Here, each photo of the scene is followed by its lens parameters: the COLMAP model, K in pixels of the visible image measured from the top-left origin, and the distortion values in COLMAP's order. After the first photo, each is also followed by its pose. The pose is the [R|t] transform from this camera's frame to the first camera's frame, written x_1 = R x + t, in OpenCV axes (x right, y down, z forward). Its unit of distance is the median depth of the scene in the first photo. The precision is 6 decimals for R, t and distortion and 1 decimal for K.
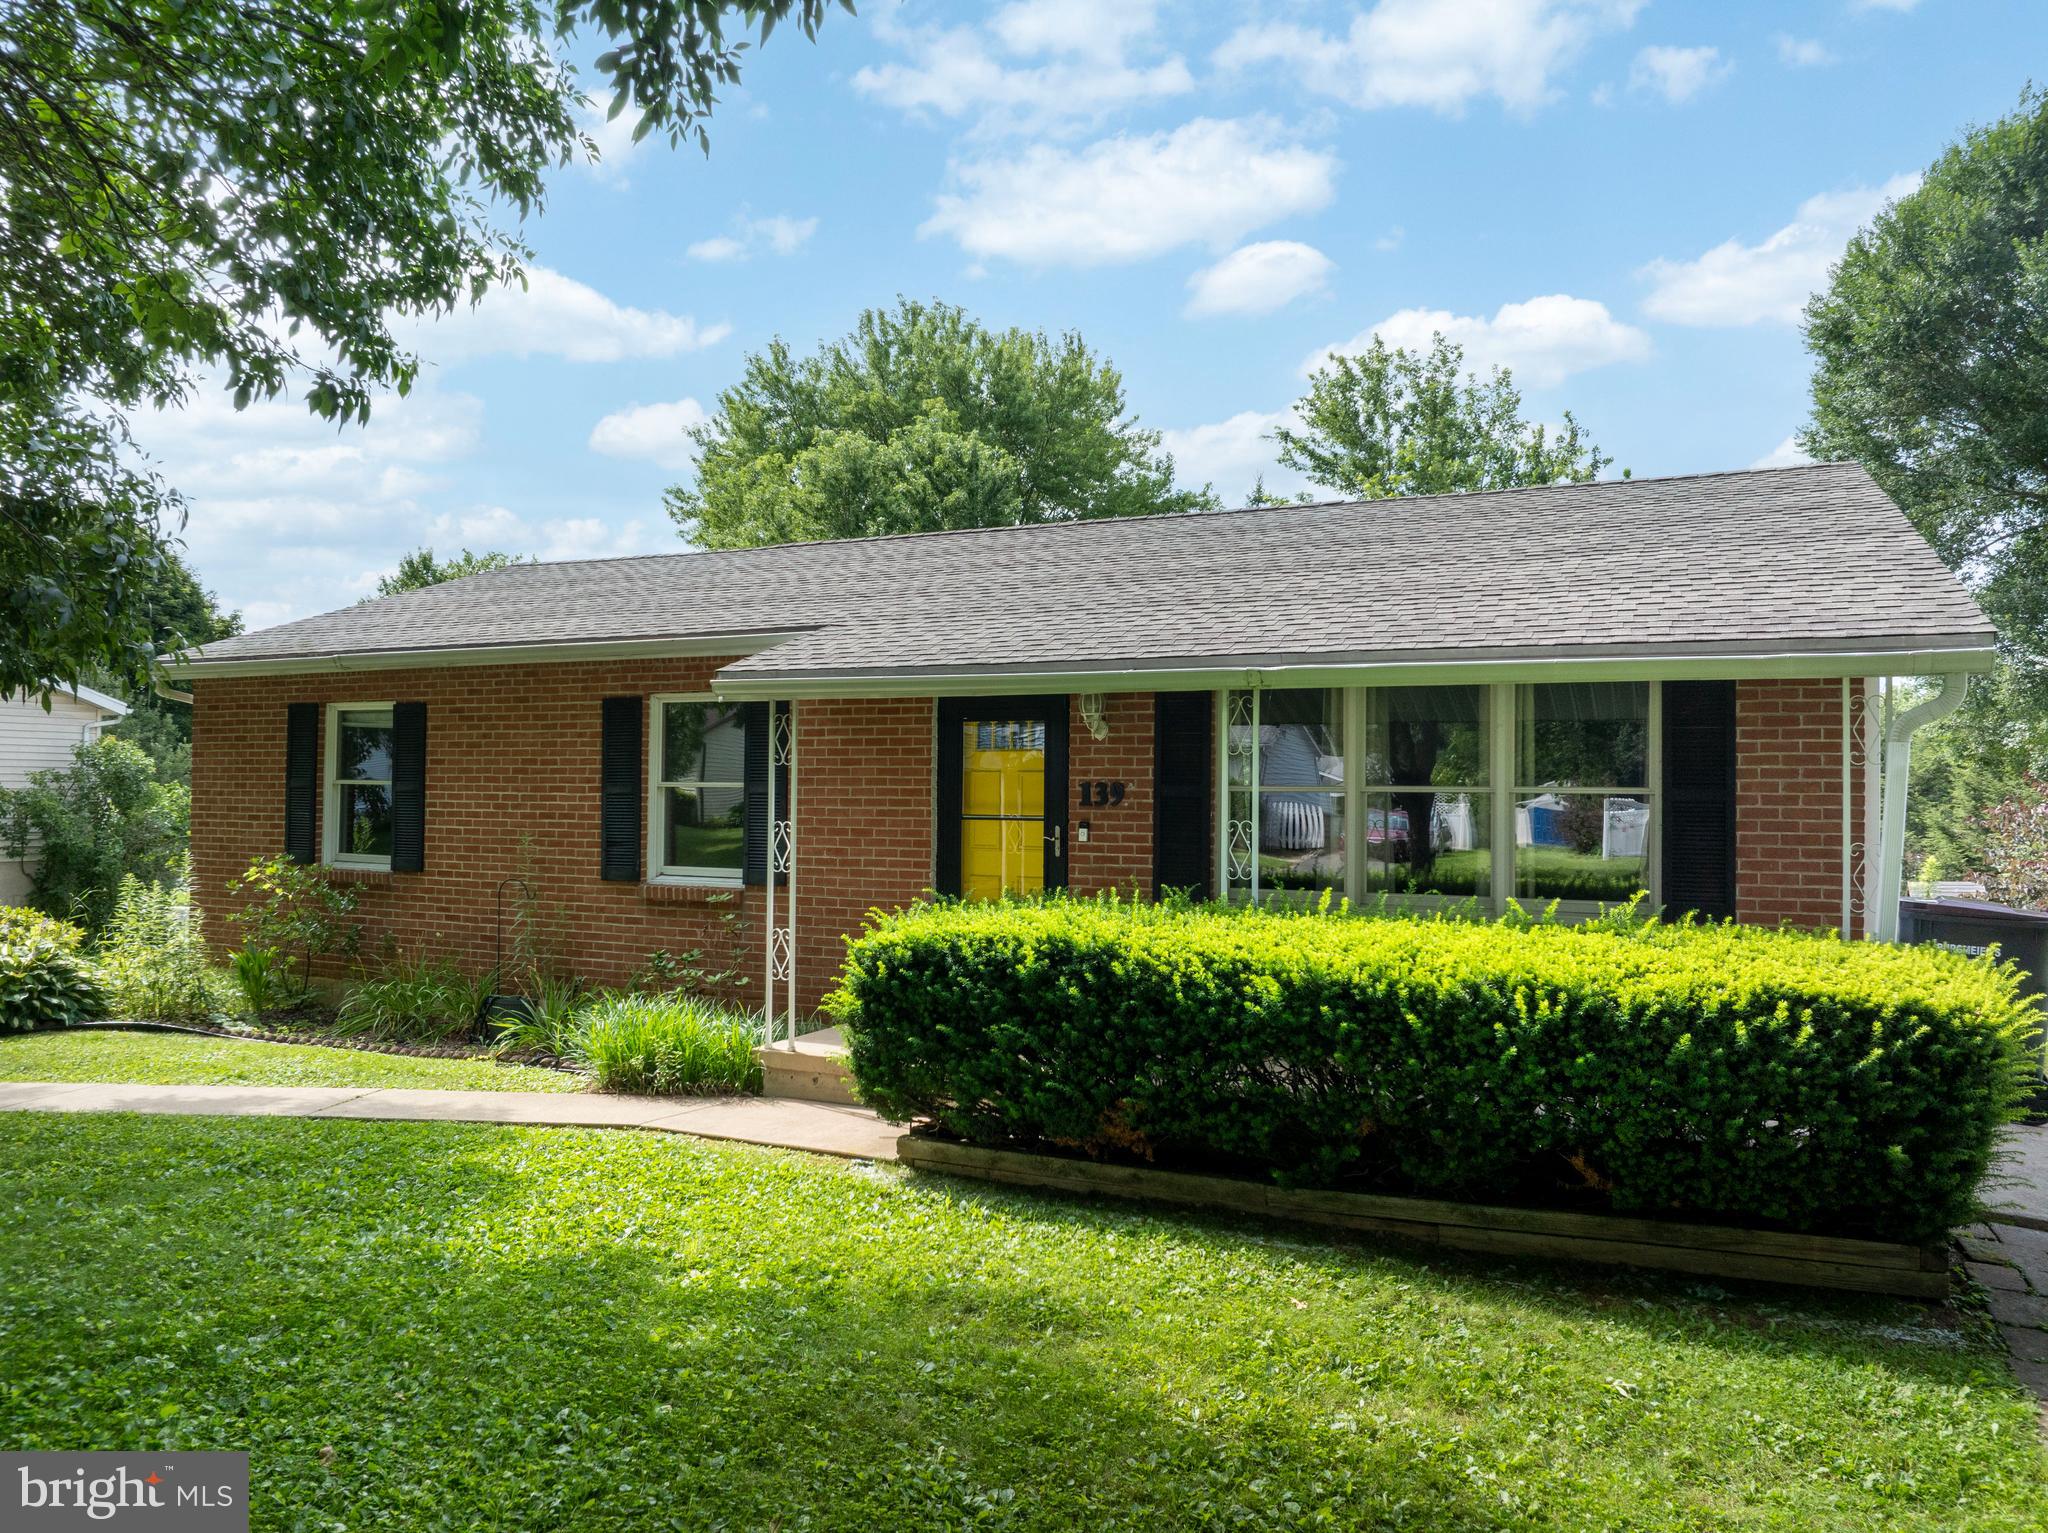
lens RADIAL K [[1416.2, 0, 1026.0], [0, 1416.2, 751.7], [0, 0, 1]] dist [-0.031730, 0.002014]
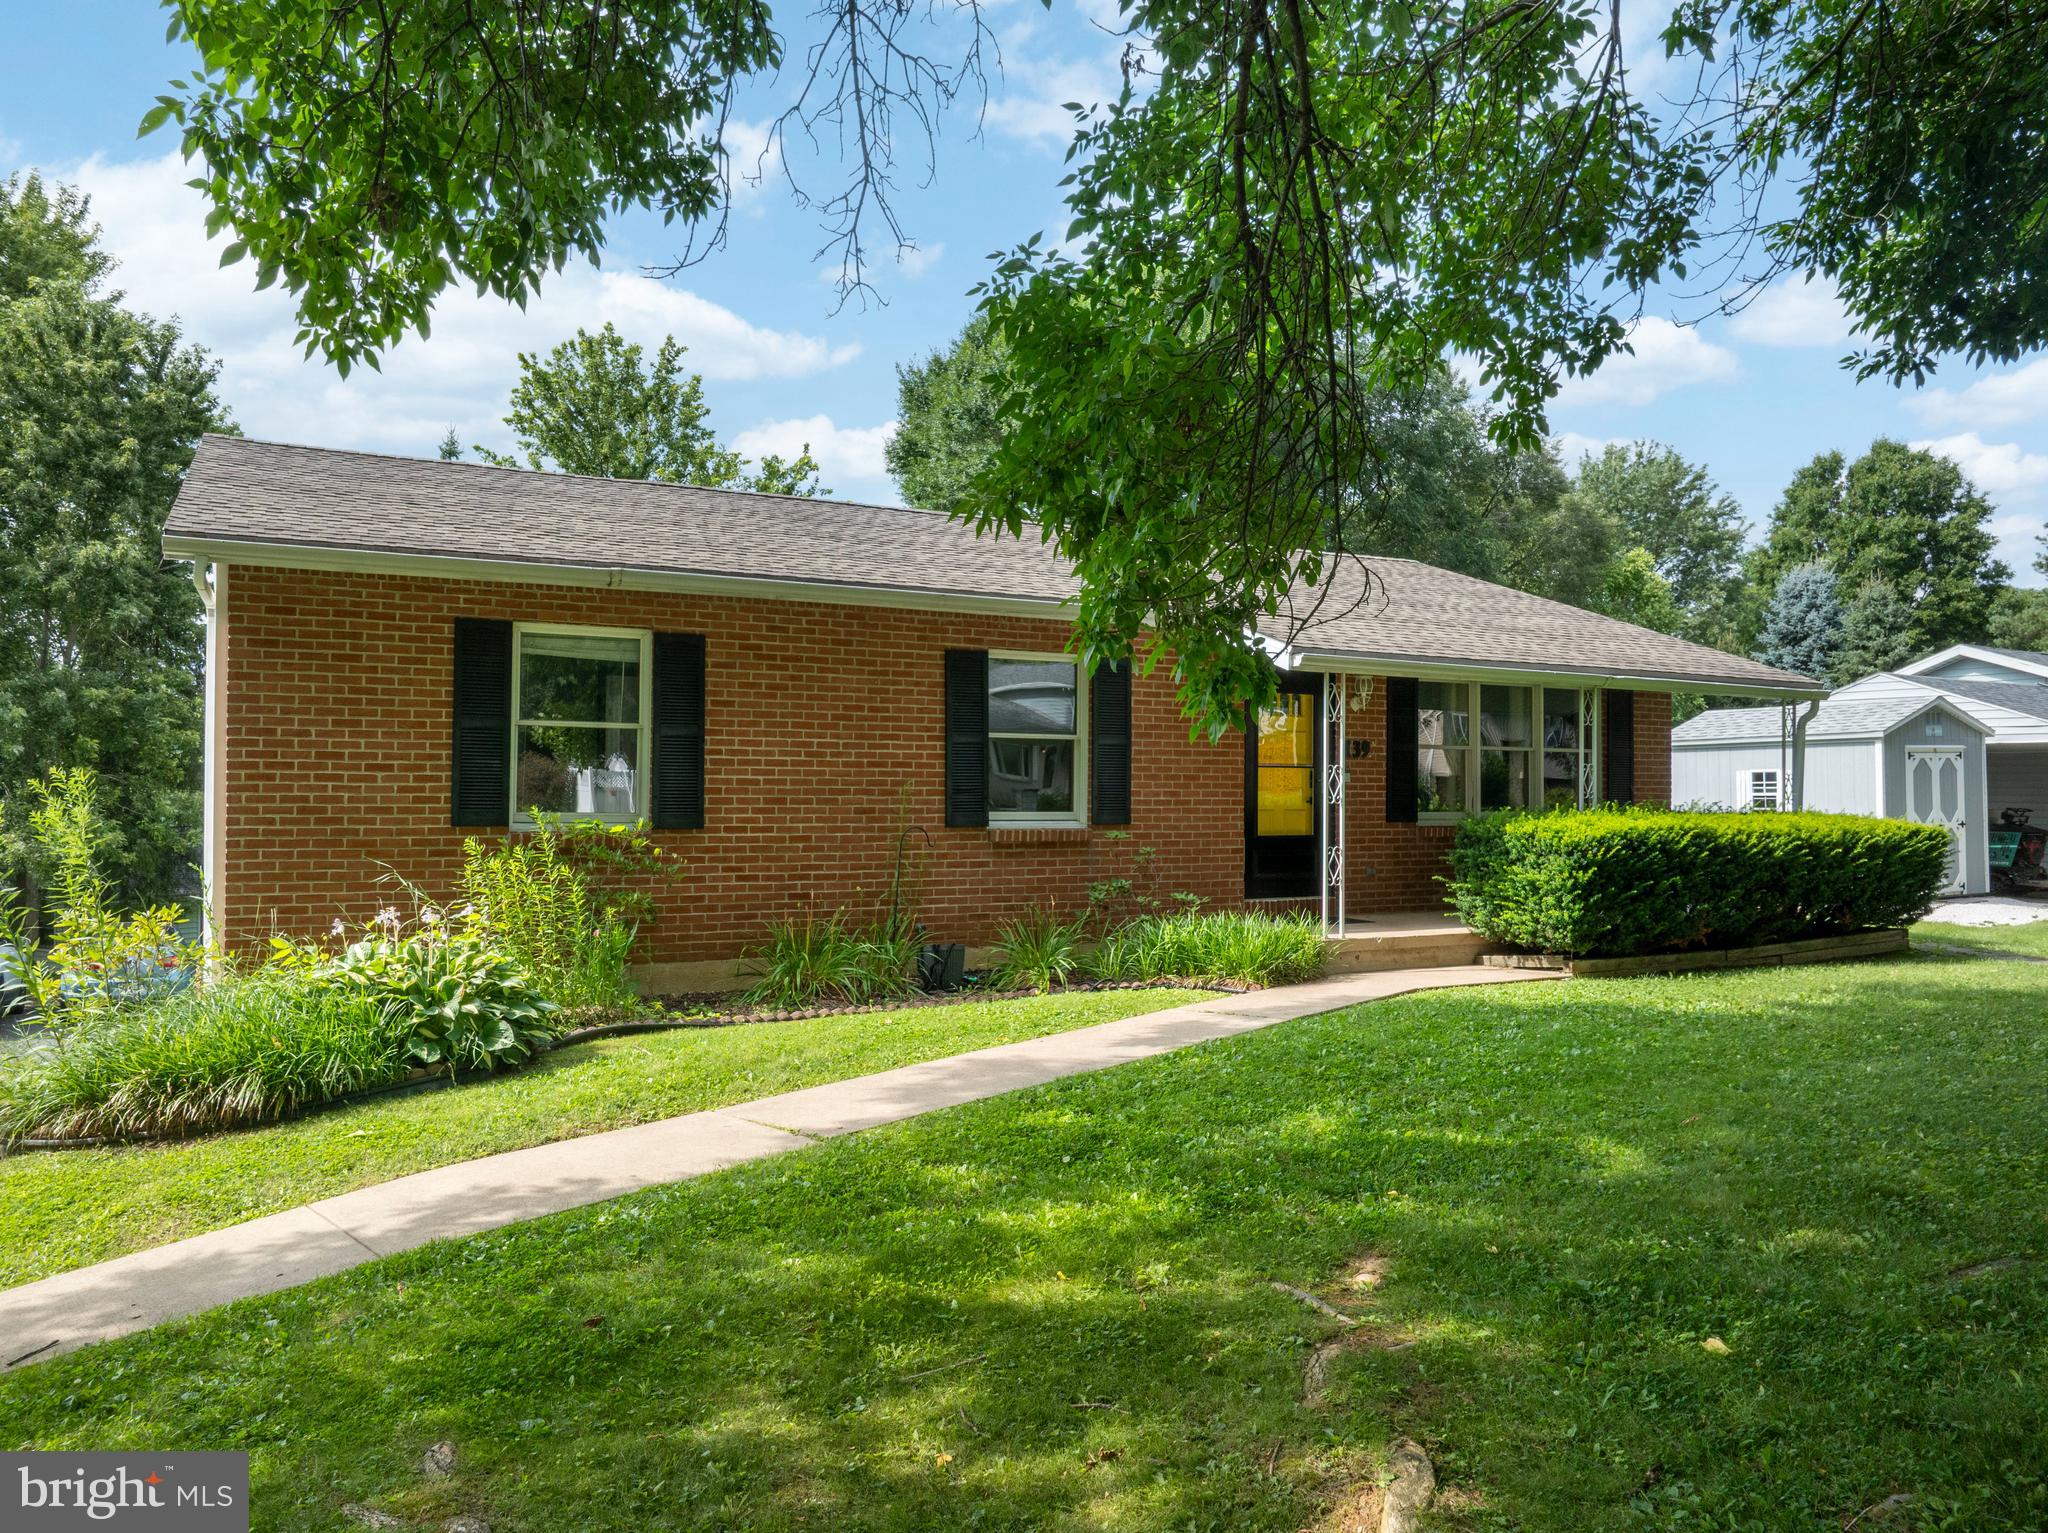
lens RADIAL K [[1412.5, 0, 1024.0], [0, 1412.5, 766.5], [0, 0, 1]] dist [0.004949, 0.003054]
pose [[0.620447, 0.007212, 0.784215, -1.162465], [-0.026721, 0.999572, 0.011948, 0.036265], [-0.783793, -0.028368, 0.620374, 0.350108]]
